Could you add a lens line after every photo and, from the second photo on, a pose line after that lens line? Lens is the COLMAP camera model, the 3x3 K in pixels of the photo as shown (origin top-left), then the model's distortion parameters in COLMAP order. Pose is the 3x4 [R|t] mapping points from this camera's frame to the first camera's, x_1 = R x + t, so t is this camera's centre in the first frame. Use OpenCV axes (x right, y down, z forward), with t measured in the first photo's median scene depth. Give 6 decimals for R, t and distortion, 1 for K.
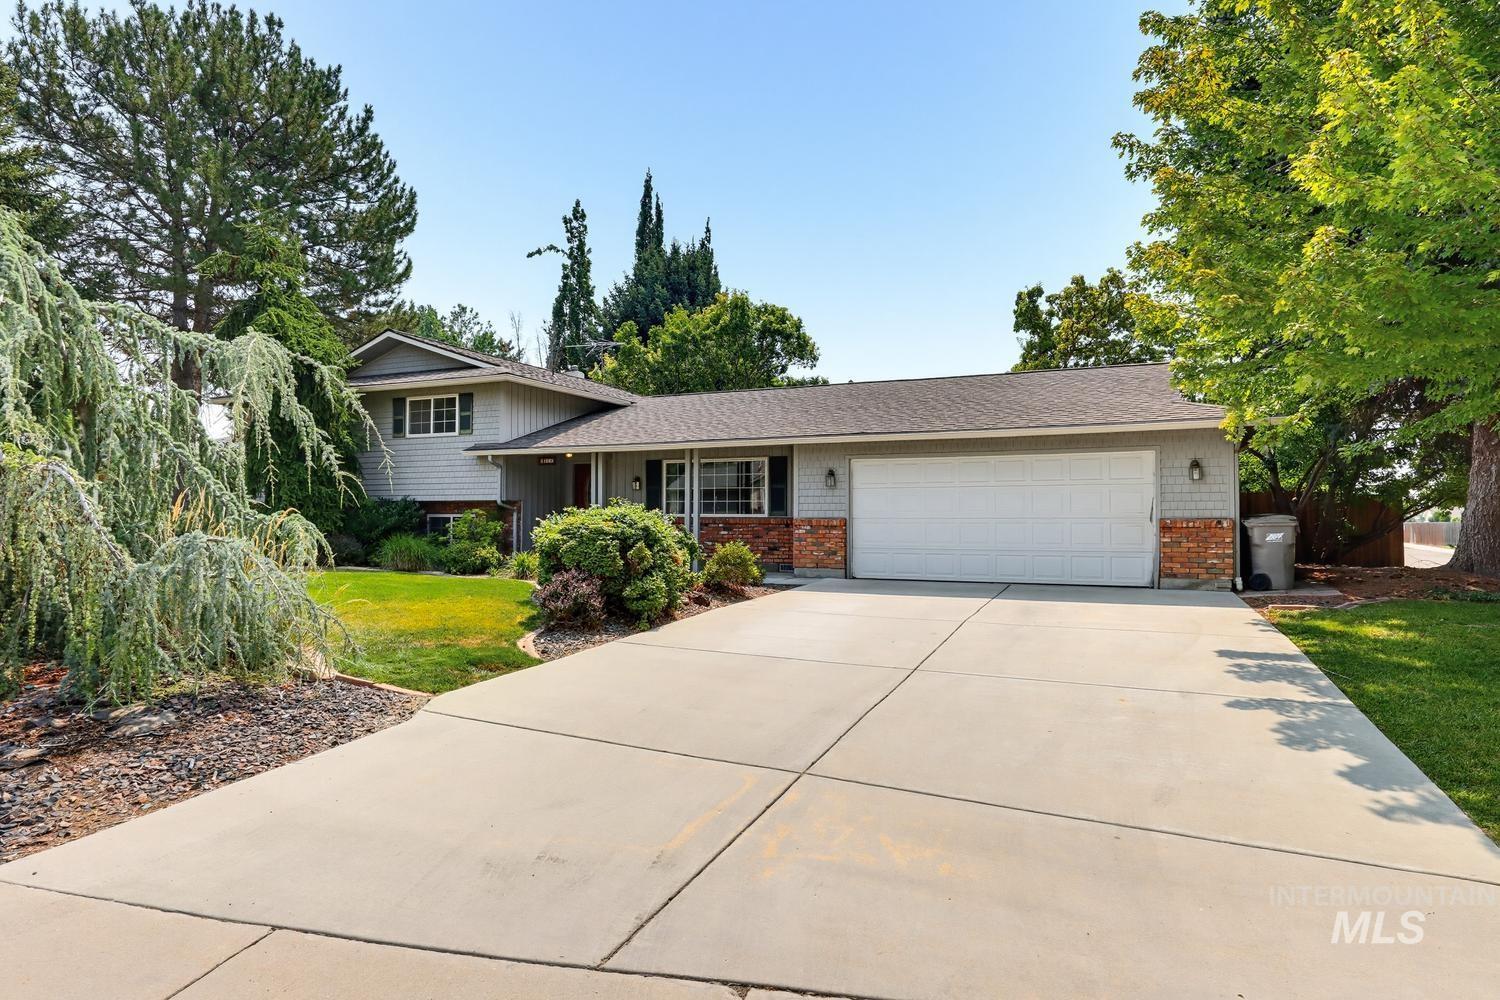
lens RADIAL K [[782.7, 0, 746.6], [0, 782.7, 500.5], [0, 0, 1]] dist [-0.002118, 0.000957]
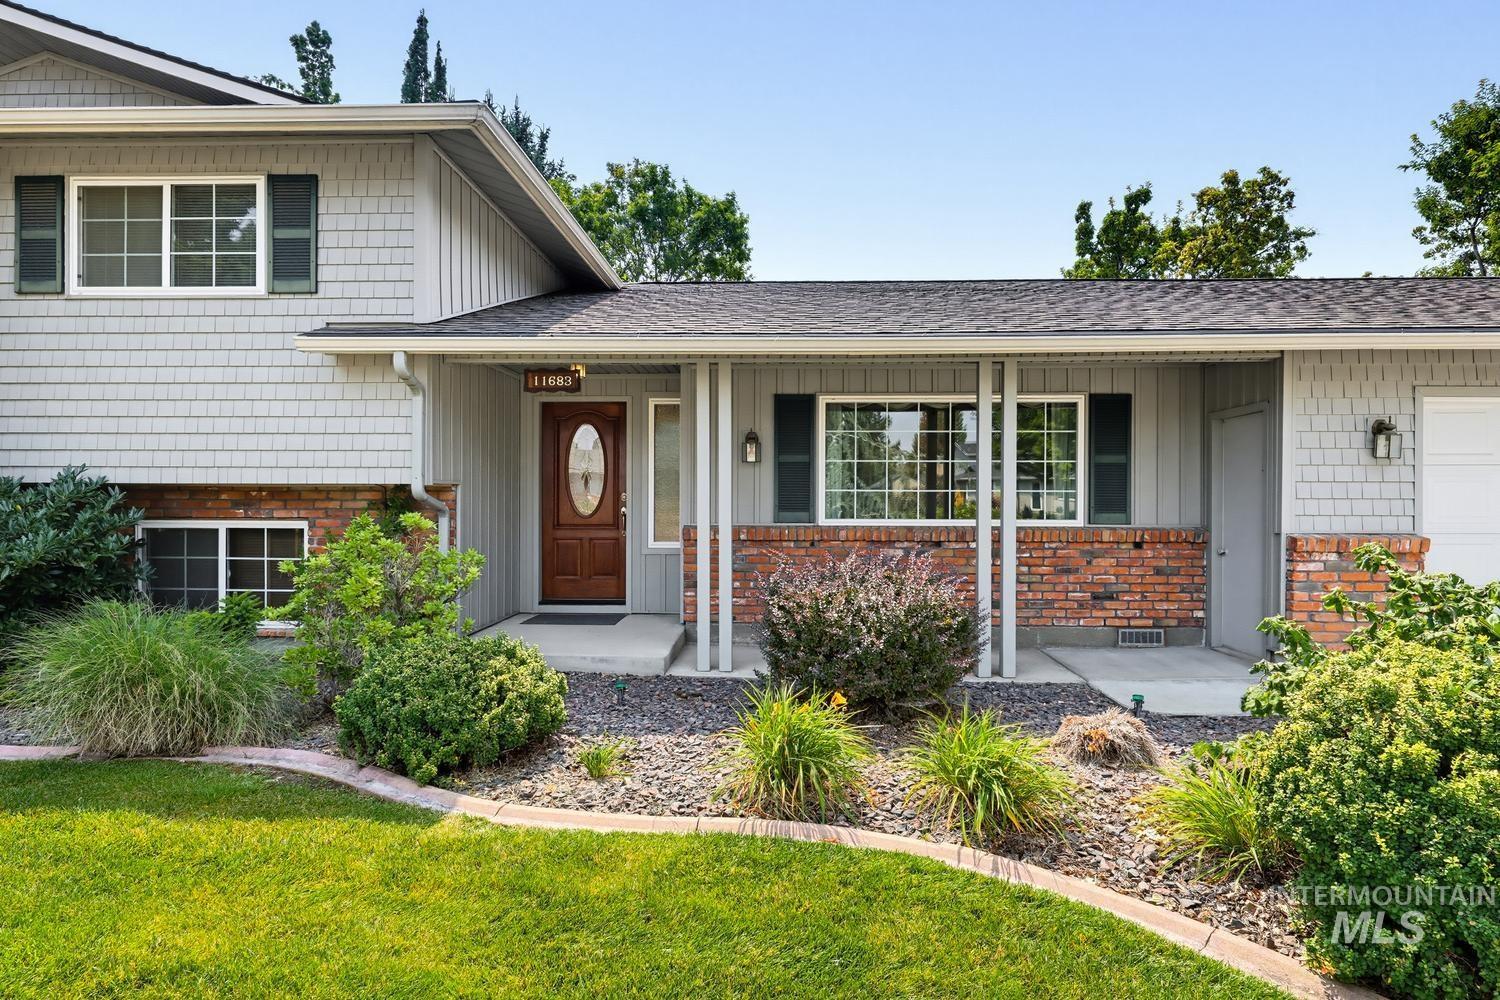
lens RADIAL K [[807.4, 0, 752.9], [0, 807.4, 497.9], [0, 0, 1]] dist [0.000021, -0.001122]
pose [[0.929268, 0.002071, 0.369401, -0.298717], [-0.007675, 0.999877, 0.013700, -0.000319], [-0.369327, -0.015566, 0.929169, 0.585461]]
